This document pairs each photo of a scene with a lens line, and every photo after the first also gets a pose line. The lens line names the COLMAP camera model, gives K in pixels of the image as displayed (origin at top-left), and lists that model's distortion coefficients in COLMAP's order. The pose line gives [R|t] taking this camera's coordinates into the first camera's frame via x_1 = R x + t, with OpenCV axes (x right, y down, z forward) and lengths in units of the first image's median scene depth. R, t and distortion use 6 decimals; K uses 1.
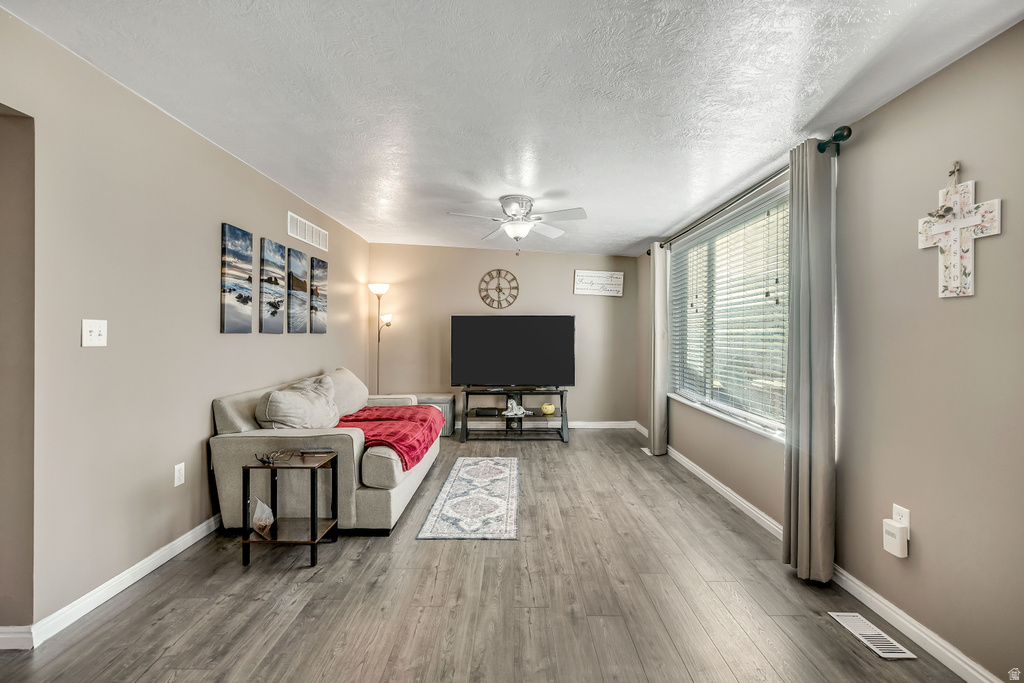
lens RADIAL K [[459.8, 0, 513.8], [0, 459.8, 336.8], [0, 0, 1]] dist [-0.002797, 0.000108]
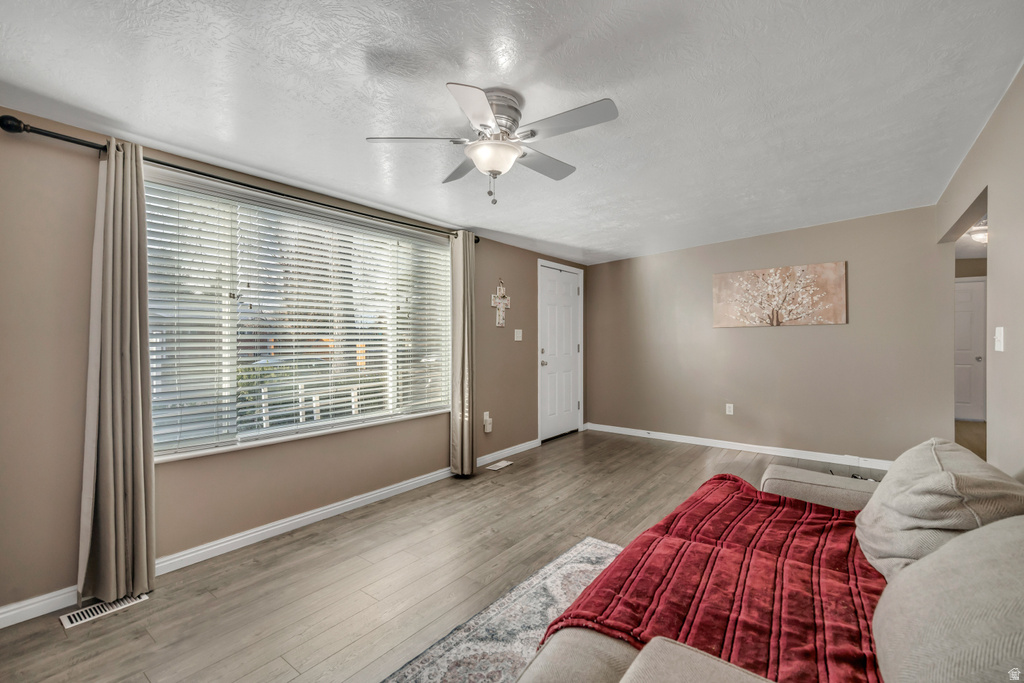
lens RADIAL K [[459.8, 0, 512.8], [0, 459.8, 340.8], [0, 0, 1]] dist [-0.002797, 0.000108]
pose [[-0.802904, 0.002054, 0.596105, -0.449430], [0.005027, 0.999982, 0.003325, -0.007551], [-0.596088, 0.005666, -0.802899, 1.821661]]
